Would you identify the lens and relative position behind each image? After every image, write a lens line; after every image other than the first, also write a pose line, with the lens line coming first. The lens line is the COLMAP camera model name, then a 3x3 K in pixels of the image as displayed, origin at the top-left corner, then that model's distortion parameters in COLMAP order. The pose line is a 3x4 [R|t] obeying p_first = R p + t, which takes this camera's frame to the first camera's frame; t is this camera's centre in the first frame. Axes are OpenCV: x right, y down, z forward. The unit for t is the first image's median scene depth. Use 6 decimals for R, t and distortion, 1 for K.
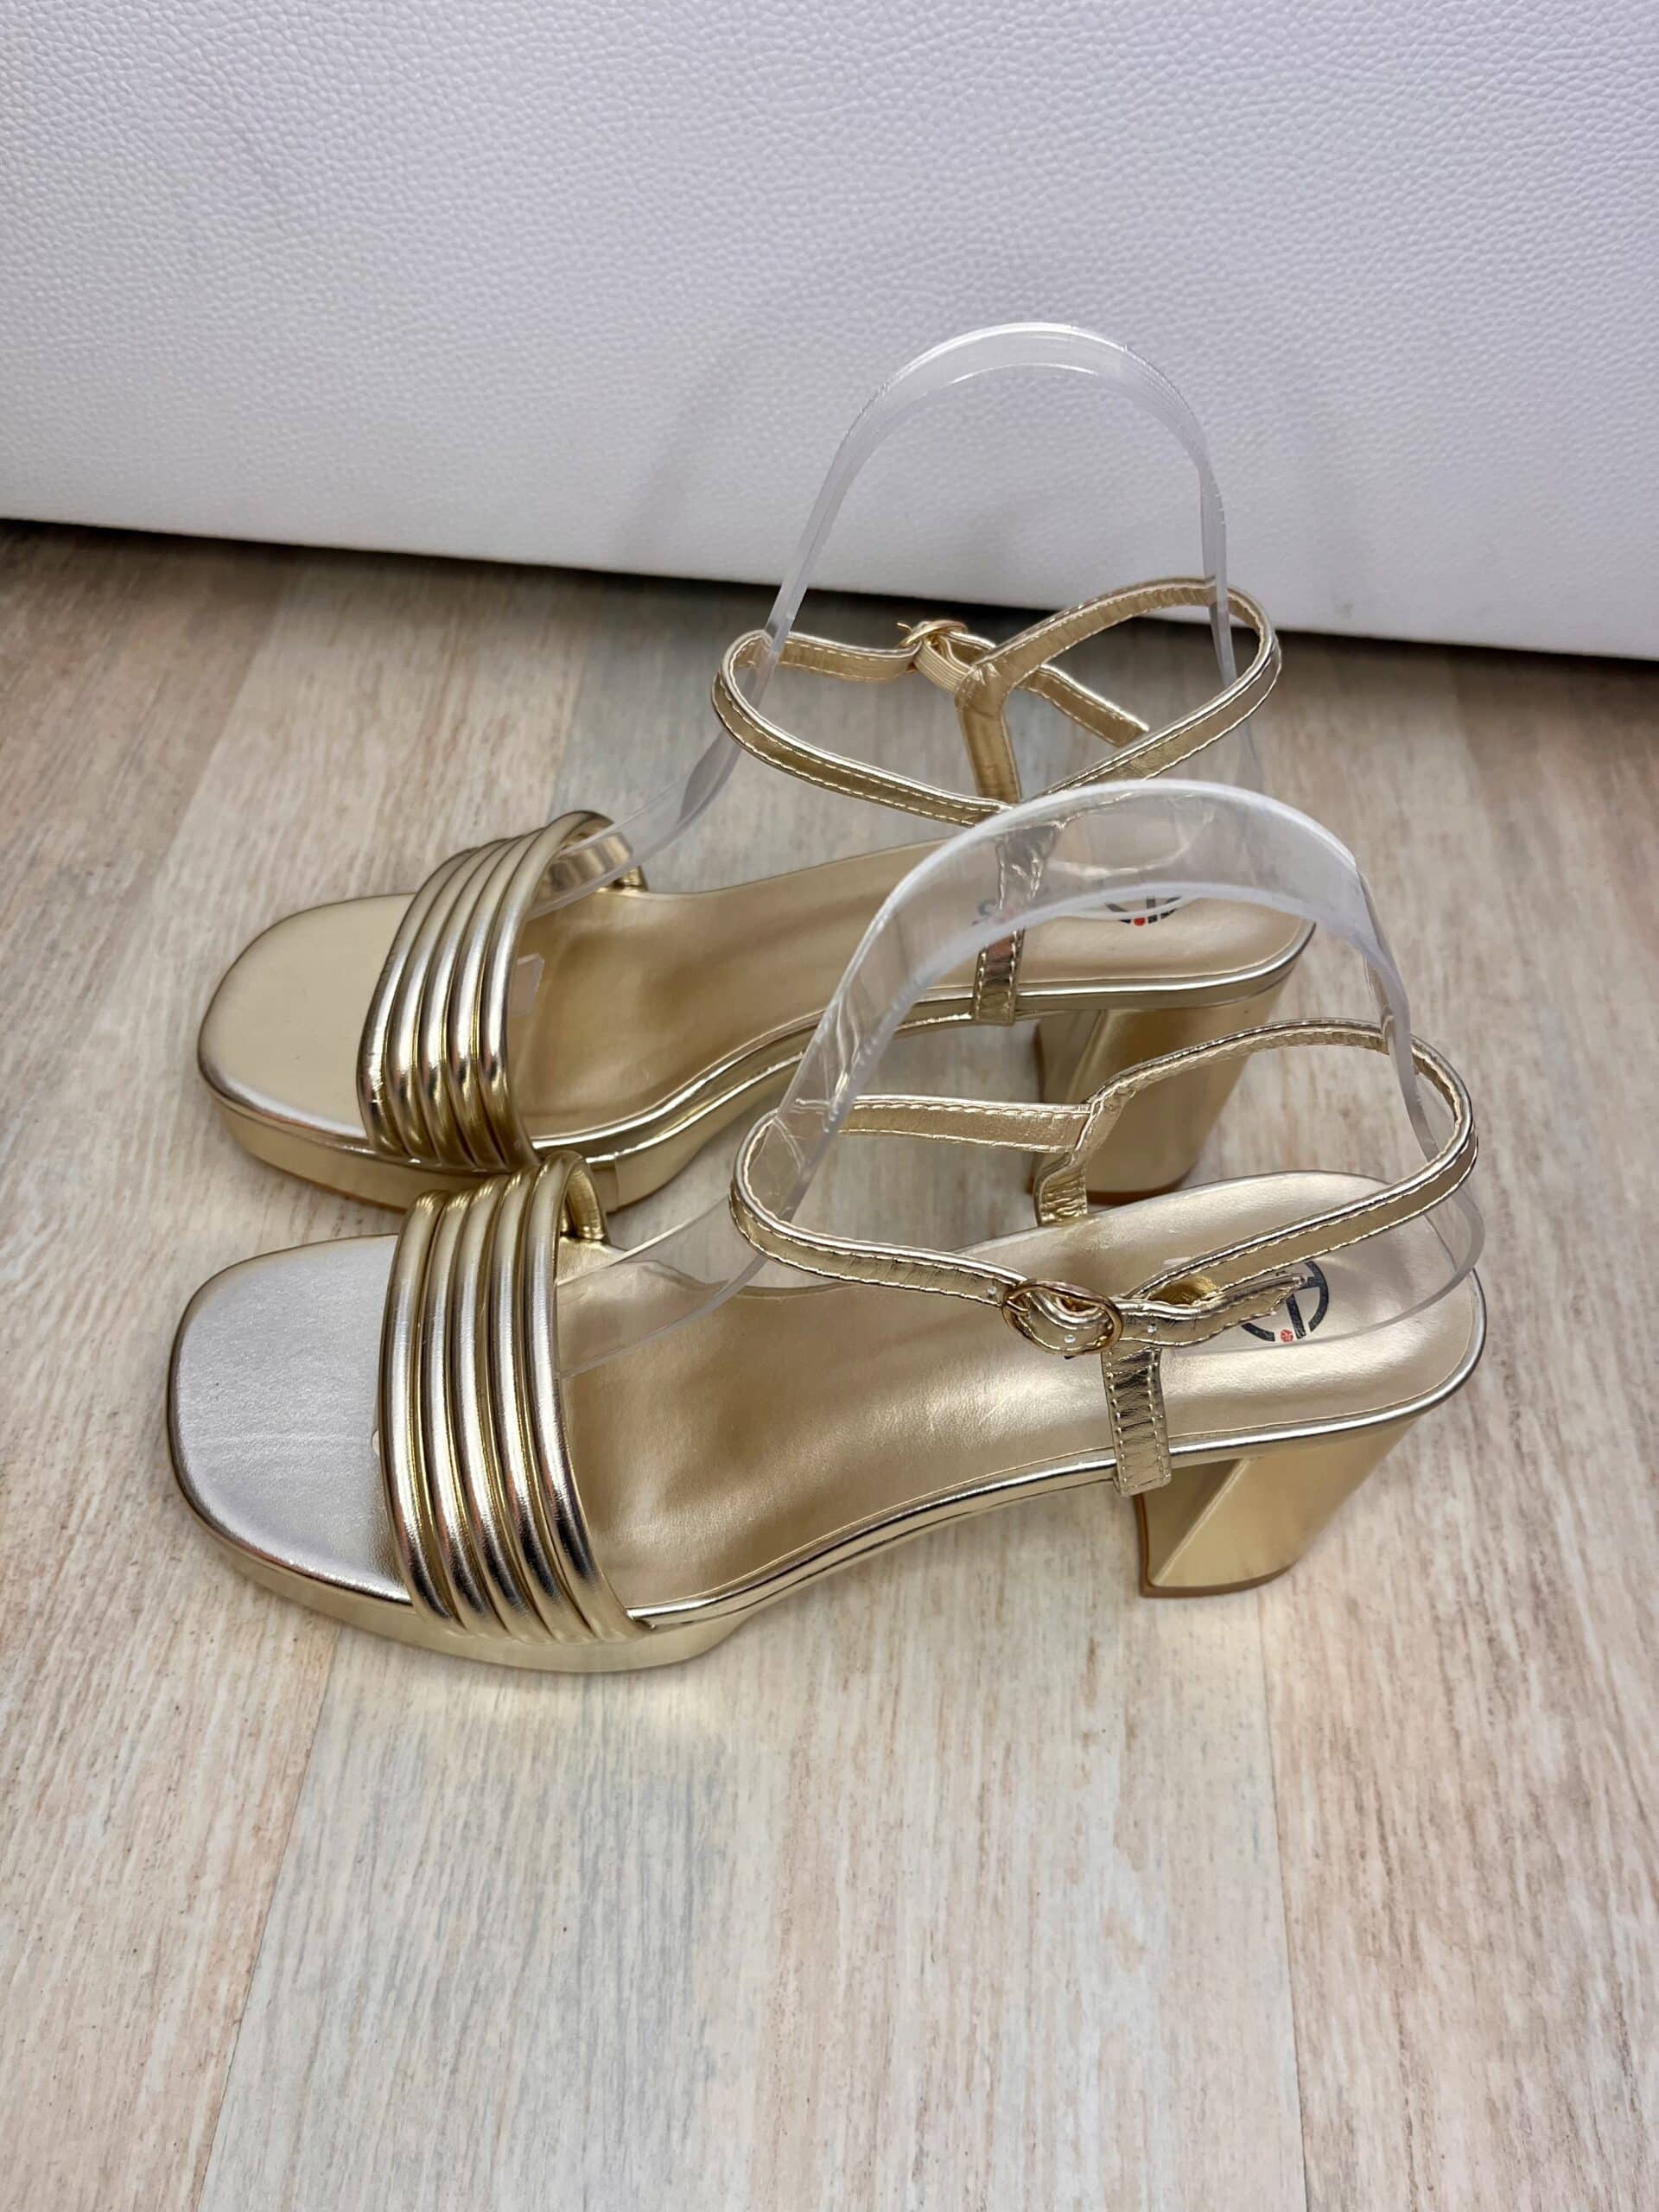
lens RADIAL K [[1727.2, 0, 810.5], [0, 1727.2, 1110.8], [0, 0, 1]] dist [0.047089, -0.076797]
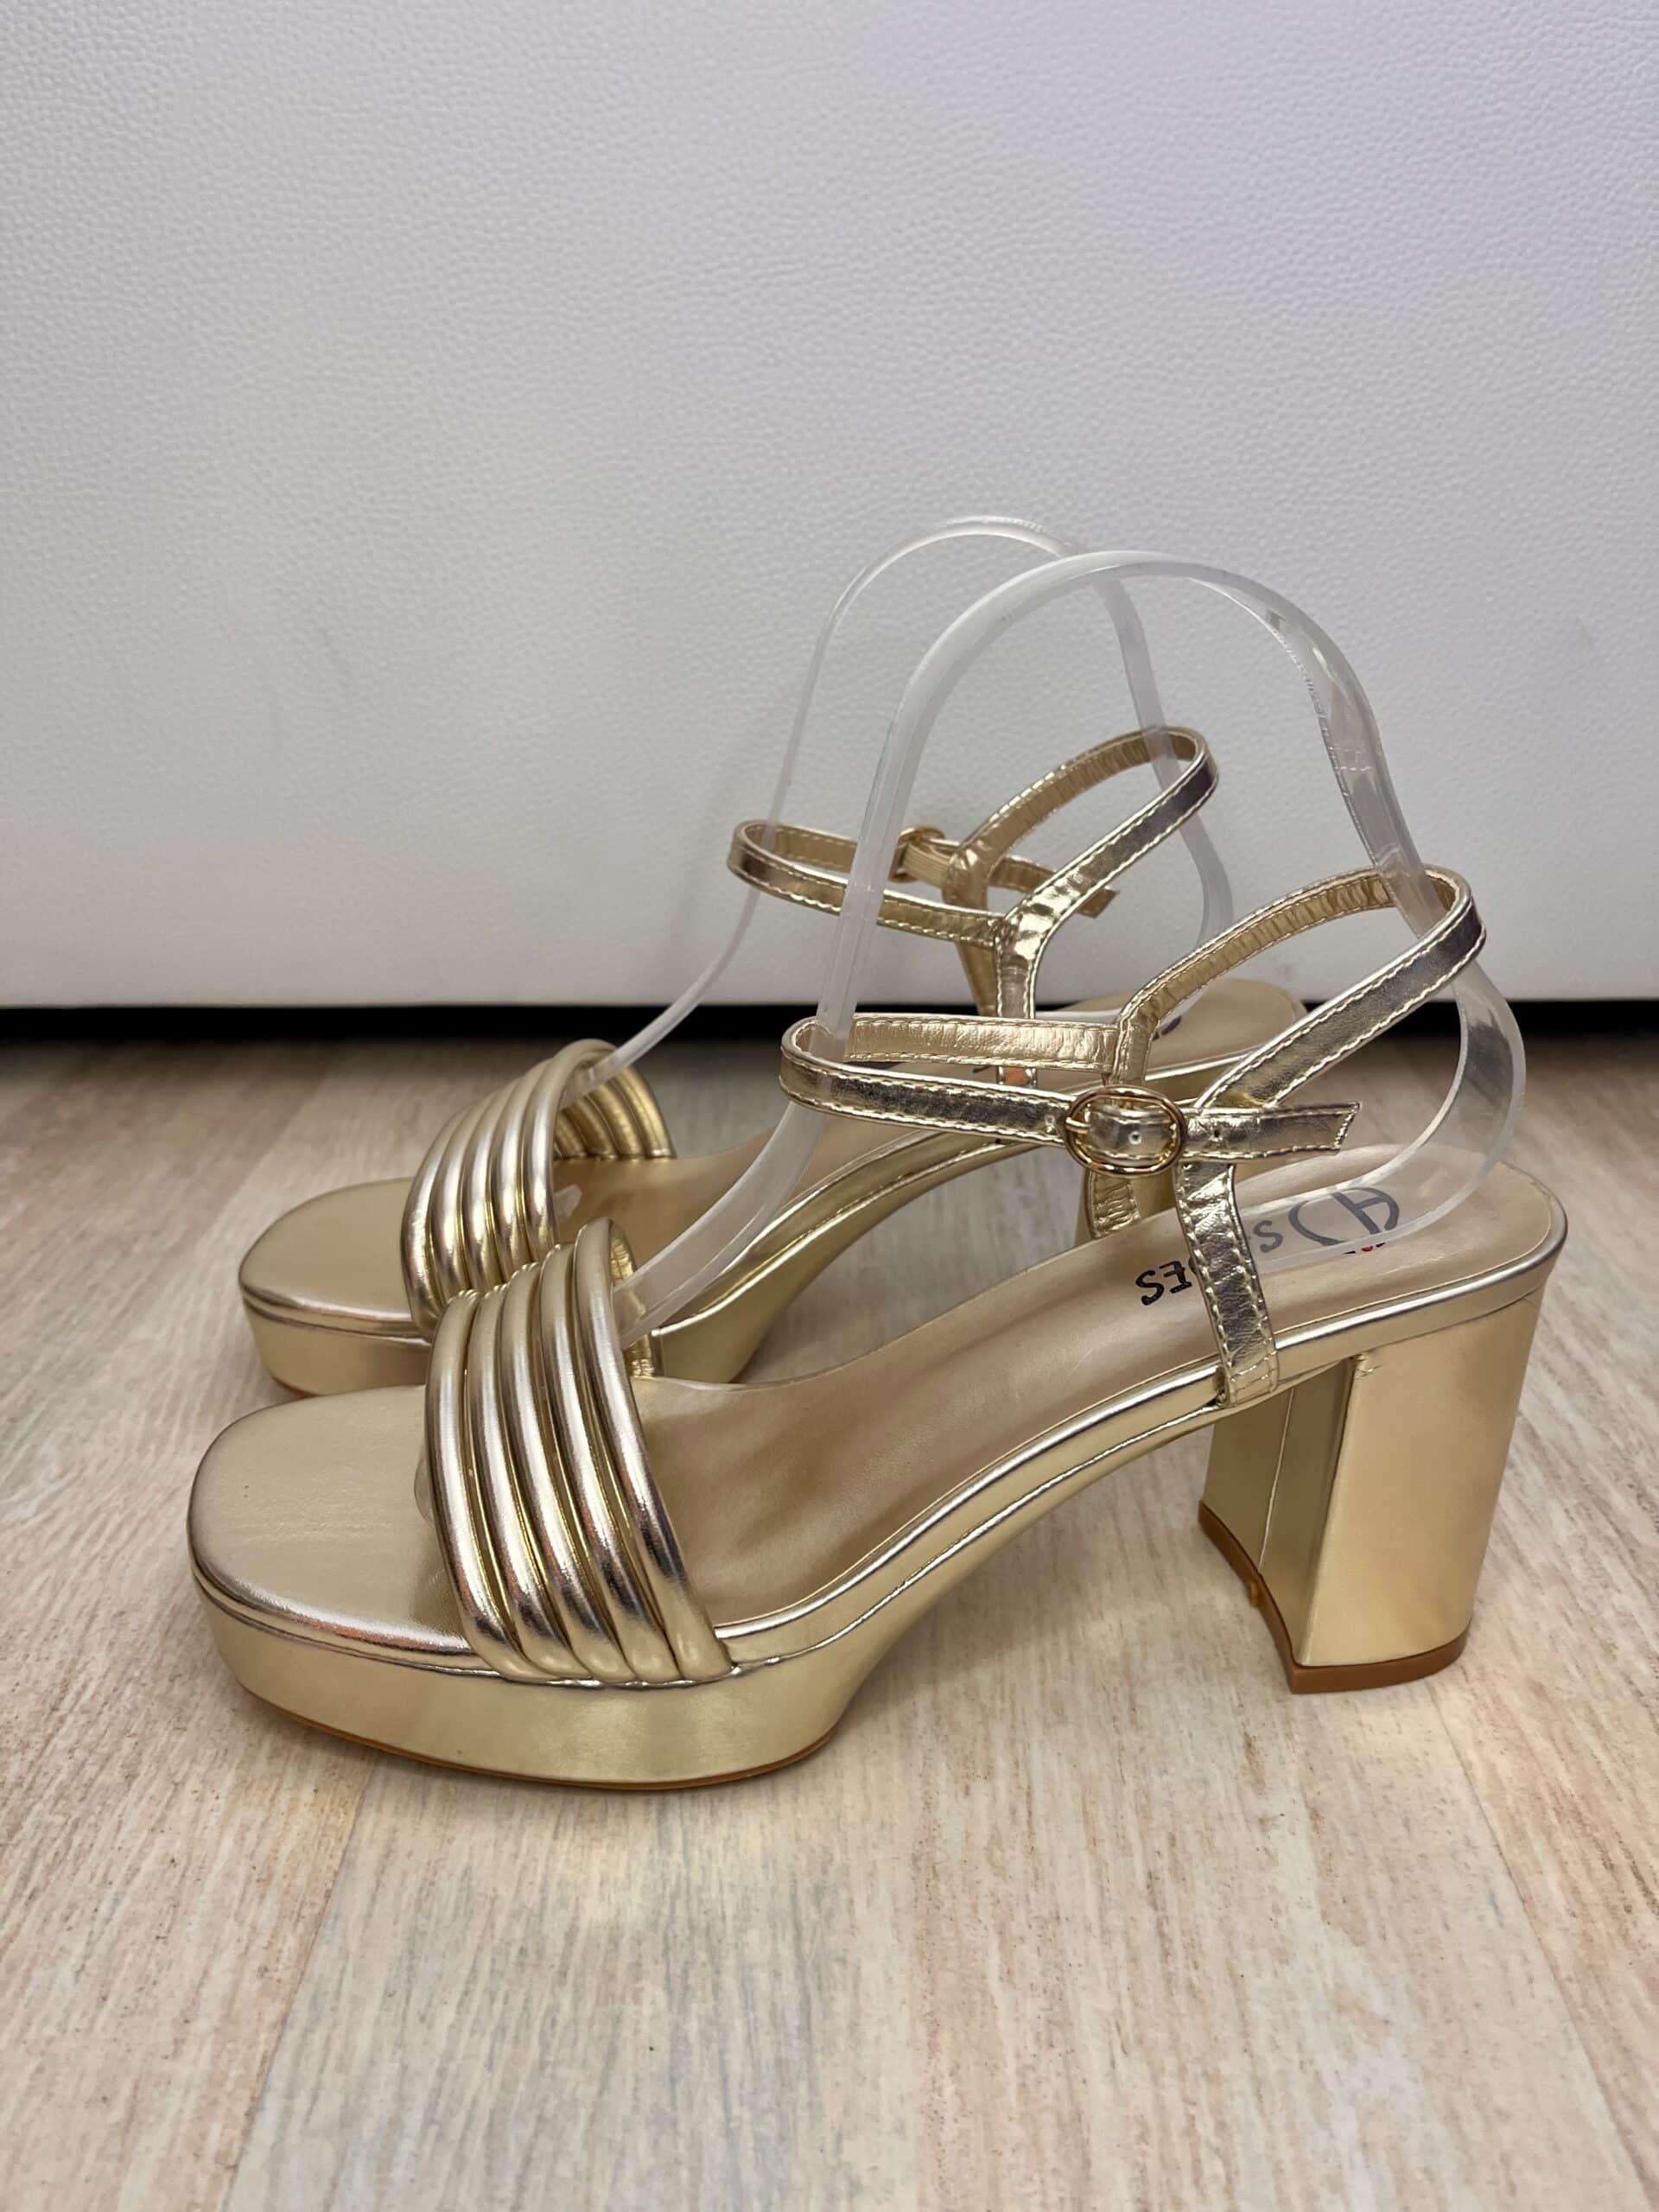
lens RADIAL K [[1727.2, 0, 816.3], [0, 1727.2, 1108.0], [0, 0, 1]] dist [0.047089, -0.076797]
pose [[0.995205, -0.094202, 0.026326, -0.043592], [0.094864, 0.864030, -0.494423, 0.453315], [0.023830, 0.494549, 0.868823, 0.101177]]
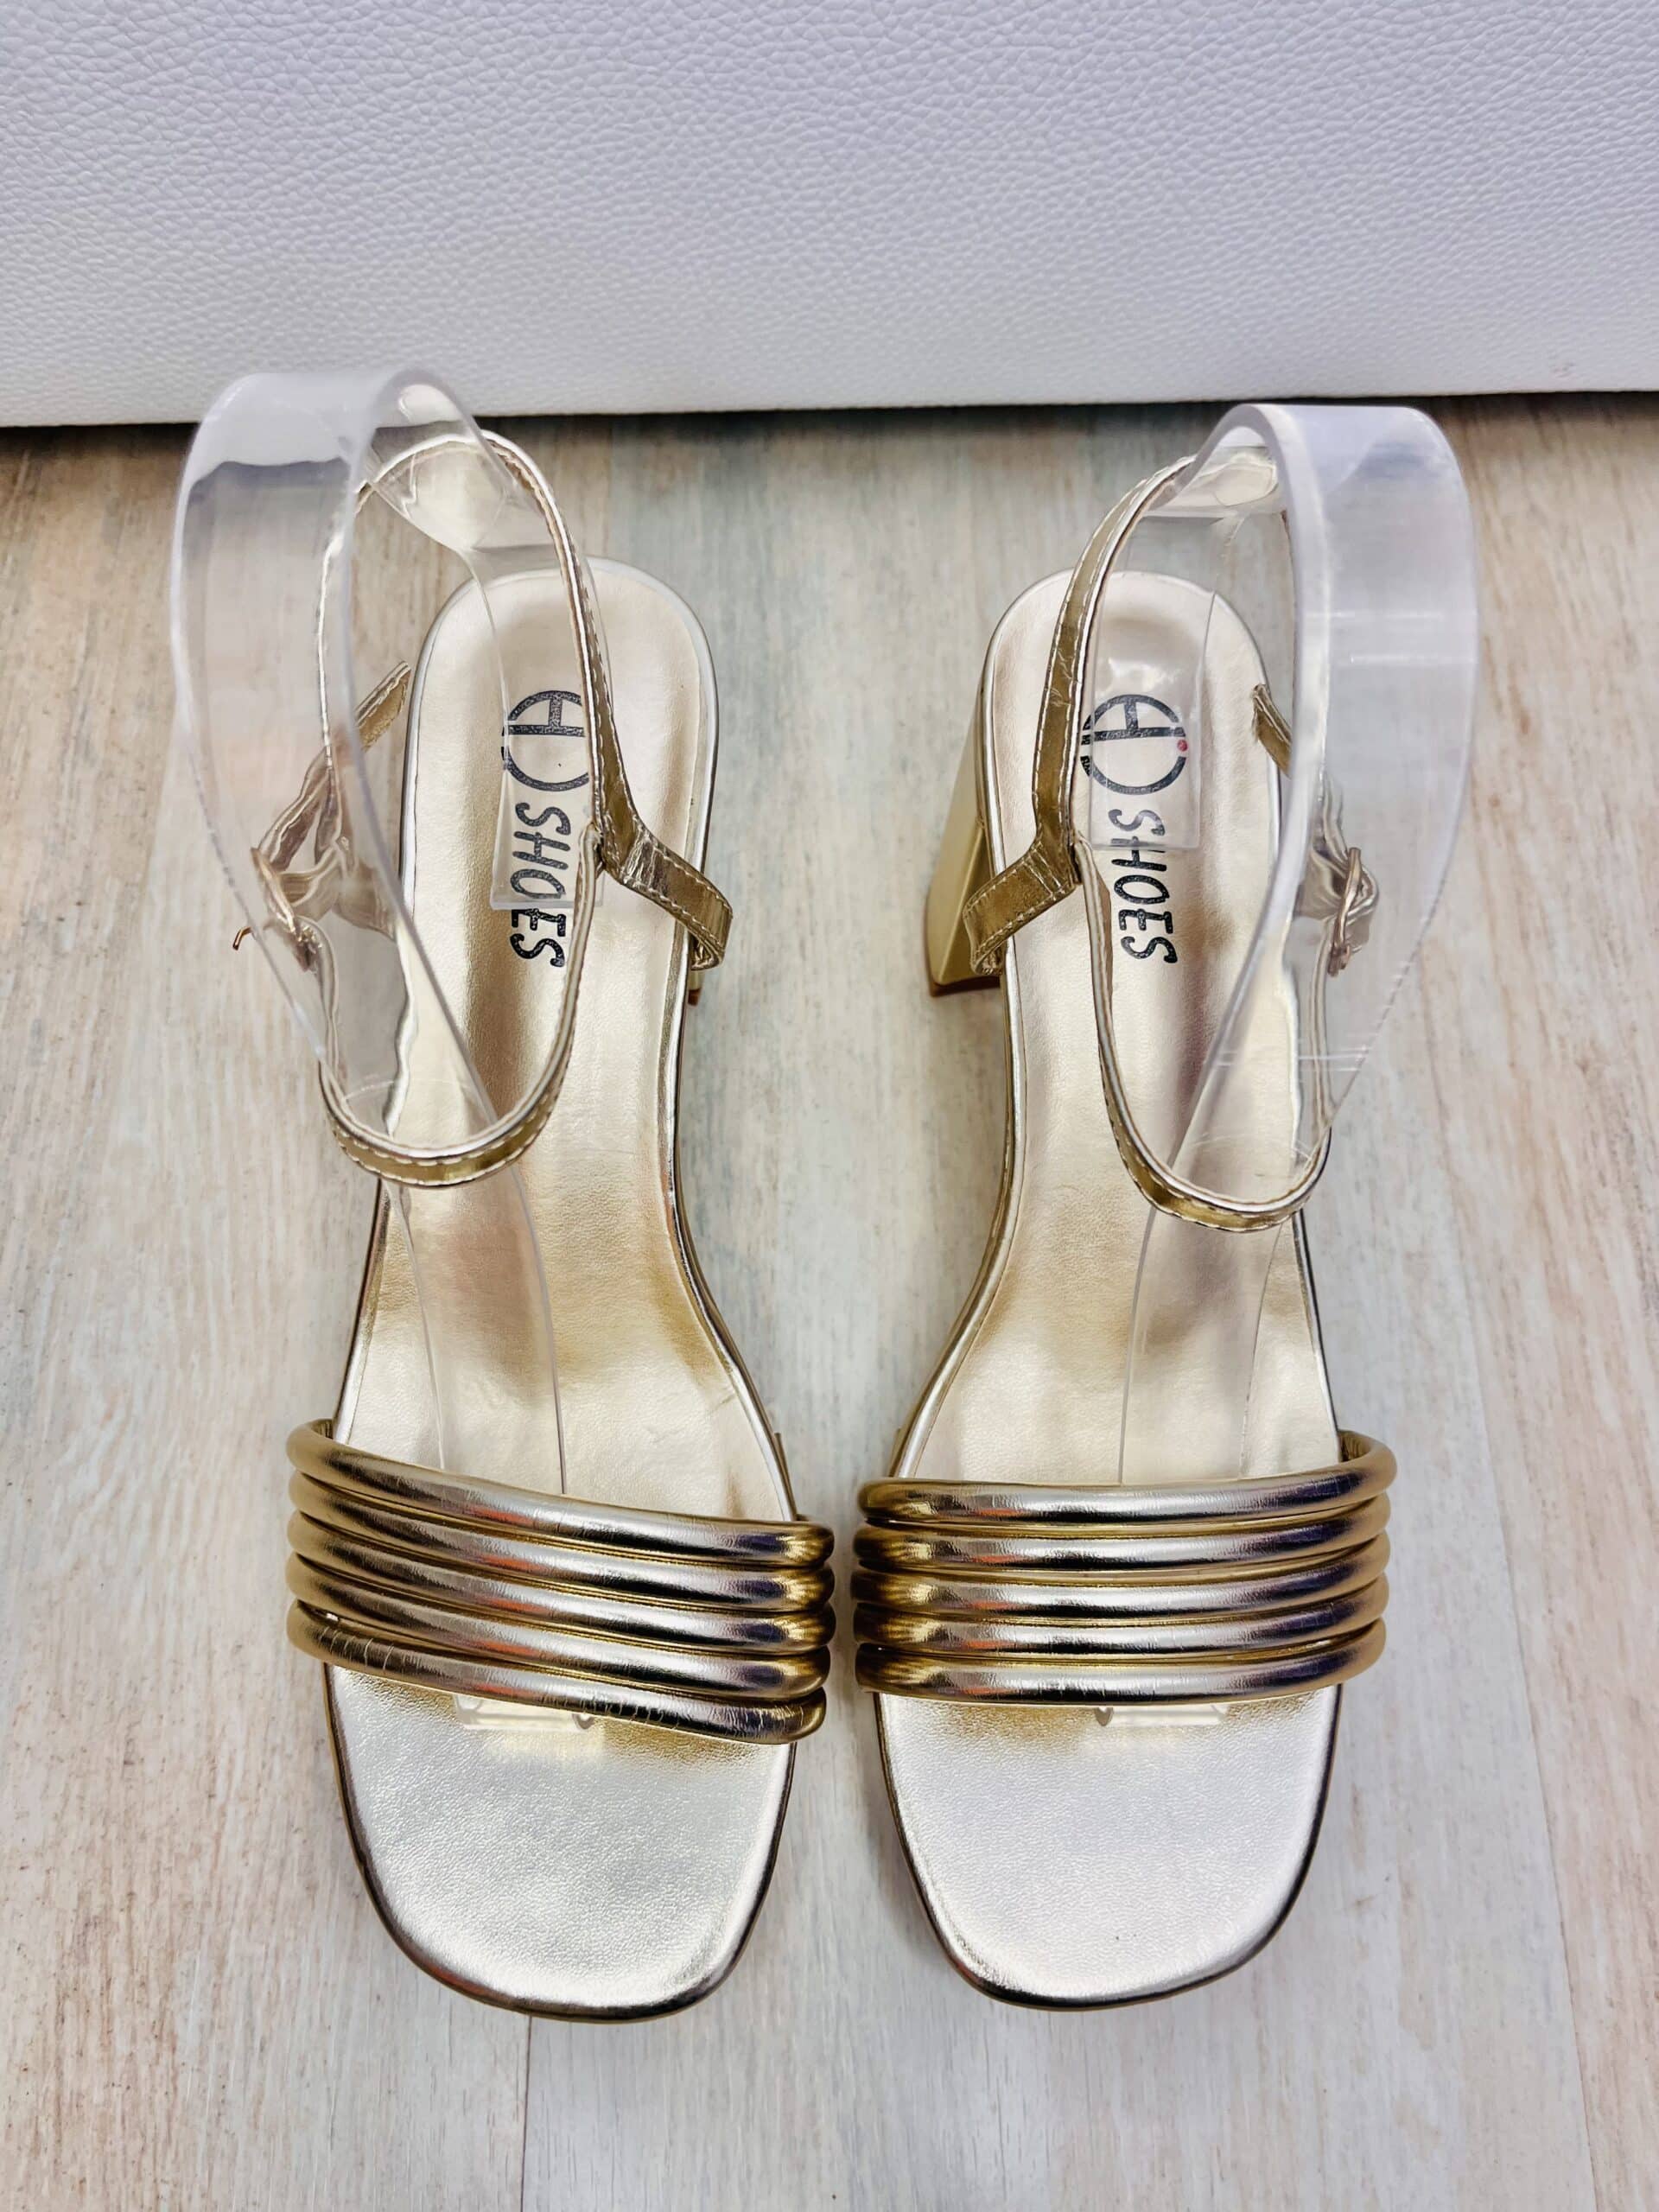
lens RADIAL K [[1727.2, 0, 821.7], [0, 1727.2, 1108.9], [0, 0, 1]] dist [0.047089, -0.076797]
pose [[0.995170, -0.097457, -0.011744, -0.071964], [0.096908, 0.956332, 0.275751, -0.320853], [-0.015643, -0.275557, 0.961157, 0.233560]]
